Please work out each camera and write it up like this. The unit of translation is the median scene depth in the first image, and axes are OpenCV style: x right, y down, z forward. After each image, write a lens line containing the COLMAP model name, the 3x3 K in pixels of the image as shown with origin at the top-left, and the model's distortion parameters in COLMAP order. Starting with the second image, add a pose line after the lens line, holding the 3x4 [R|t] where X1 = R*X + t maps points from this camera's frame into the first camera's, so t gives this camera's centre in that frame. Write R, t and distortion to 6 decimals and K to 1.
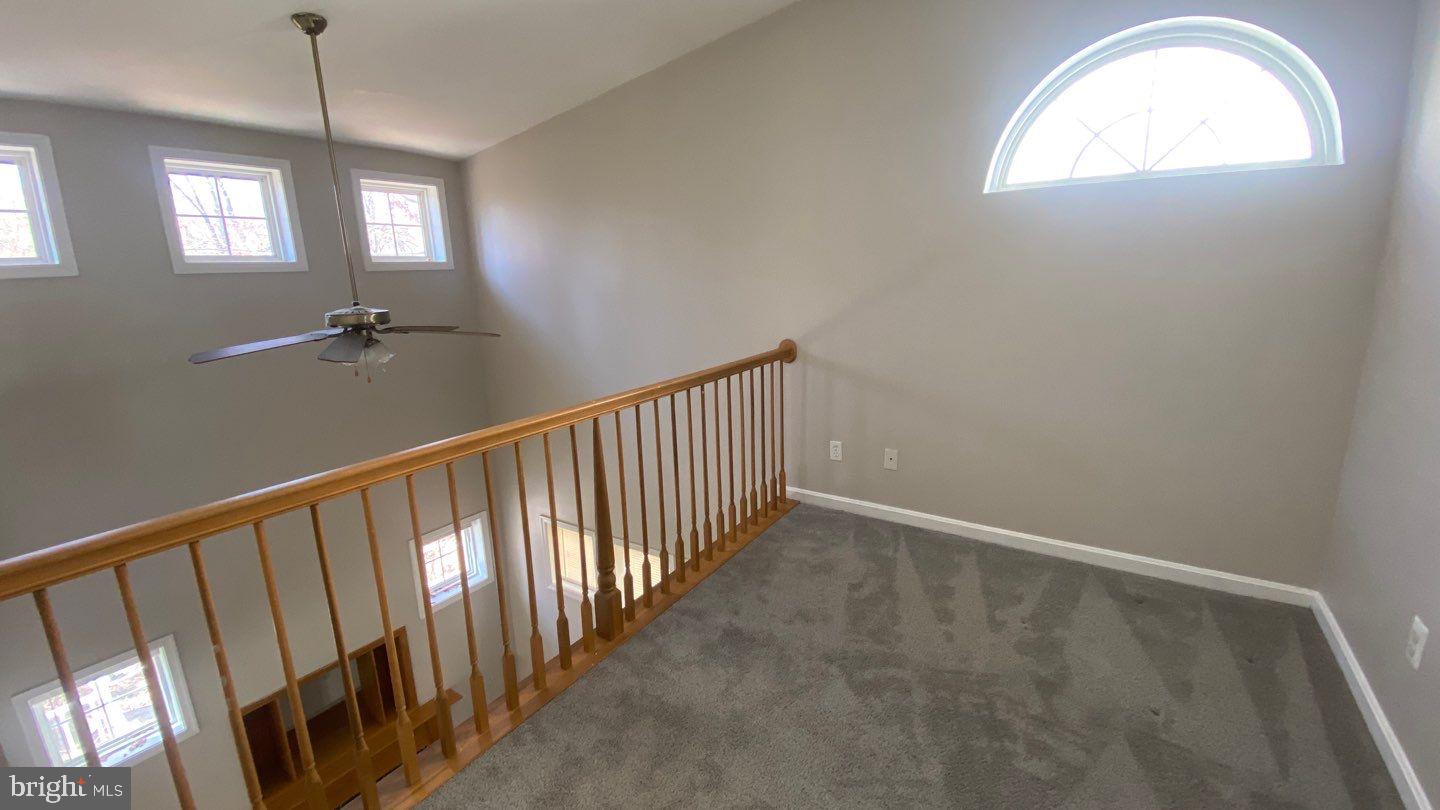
lens RADIAL K [[583.9, 0, 720.0], [0, 583.9, 405.0], [0, 0, 1]] dist [0.025370, -0.022170]
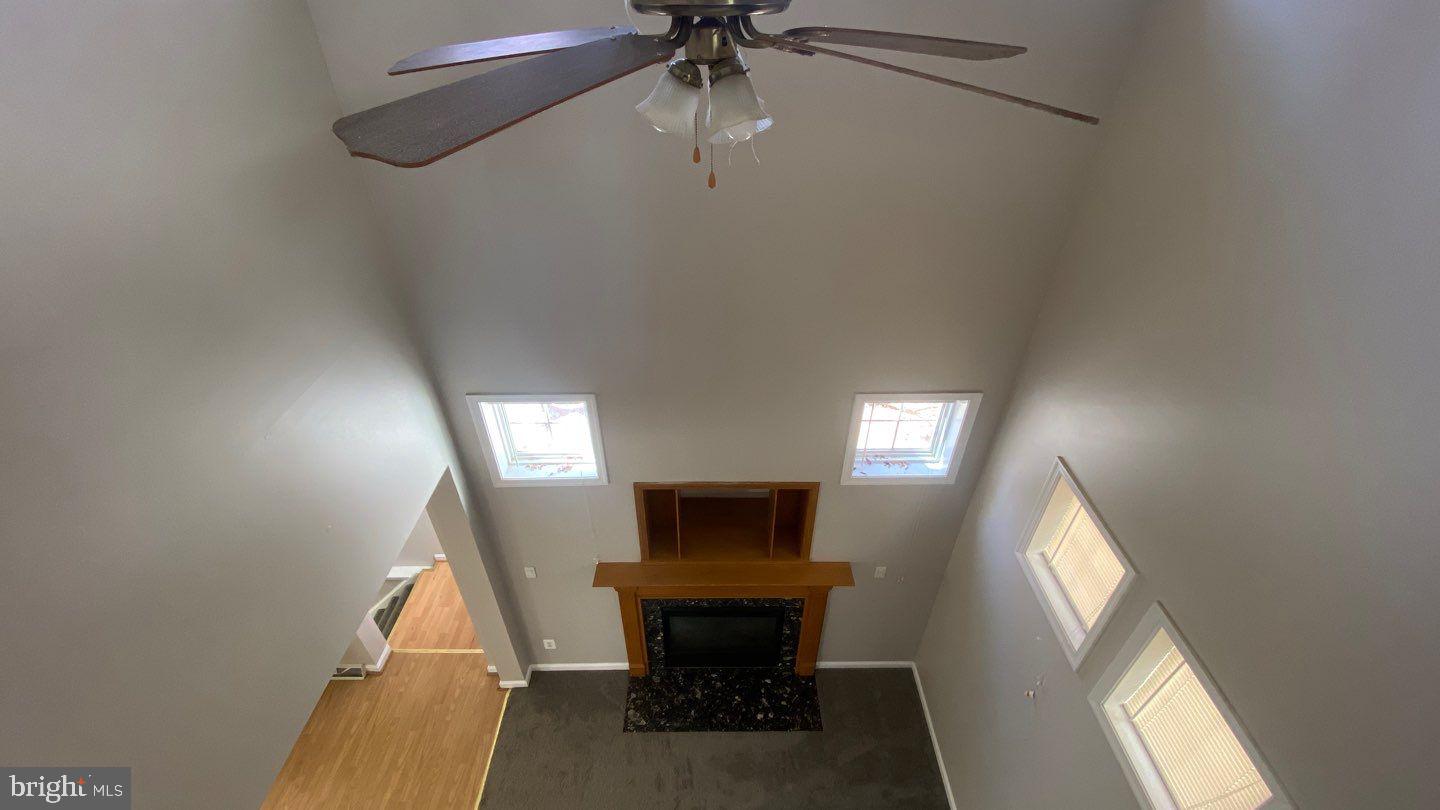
lens RADIAL K [[583.9, 0, 720.0], [0, 583.9, 405.0], [0, 0, 1]] dist [0.025370, -0.022170]
pose [[0.555623, 0.513385, -0.654002, -0.184894], [-0.211268, 0.847954, 0.486148, -0.074786], [0.804145, -0.131946, 0.579605, 0.534053]]
